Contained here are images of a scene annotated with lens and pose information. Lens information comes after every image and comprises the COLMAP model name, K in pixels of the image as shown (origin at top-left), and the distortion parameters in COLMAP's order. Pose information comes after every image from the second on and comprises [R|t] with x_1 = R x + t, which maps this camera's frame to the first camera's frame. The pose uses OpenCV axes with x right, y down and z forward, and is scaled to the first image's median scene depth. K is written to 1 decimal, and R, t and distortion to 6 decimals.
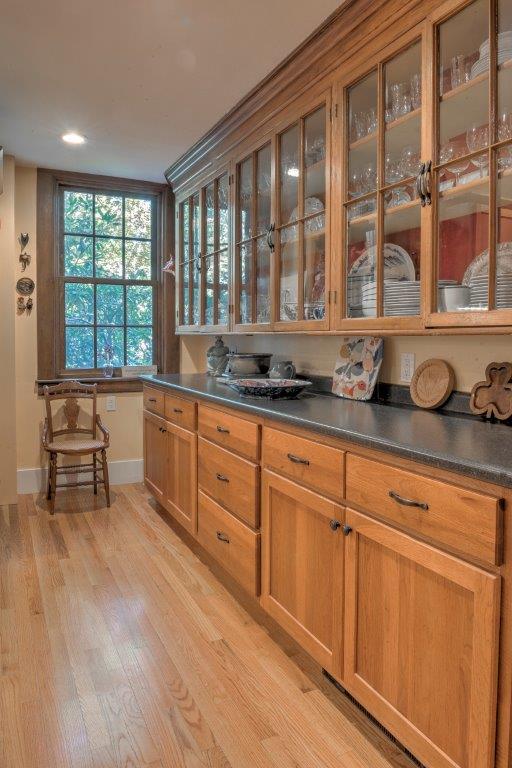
lens RADIAL K [[563.6, 0, 256.0], [0, 563.6, 384.0], [0, 0, 1]] dist [0.002786, 0.000896]
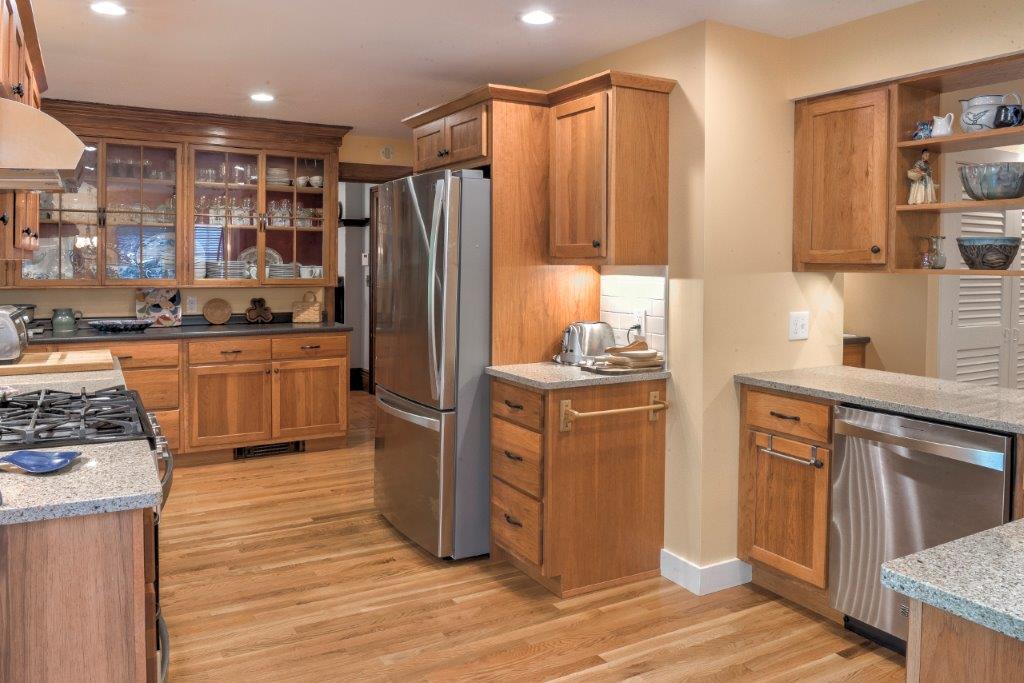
lens RADIAL K [[751.5, 0, 512.0], [0, 751.5, 341.5], [0, 0, 1]] dist [0.002786, 0.000896]
pose [[-0.079710, -0.111620, 0.990549, -2.671568], [0.071425, 0.990517, 0.117364, -0.146360], [-0.994256, 0.080105, -0.070981, 0.181715]]
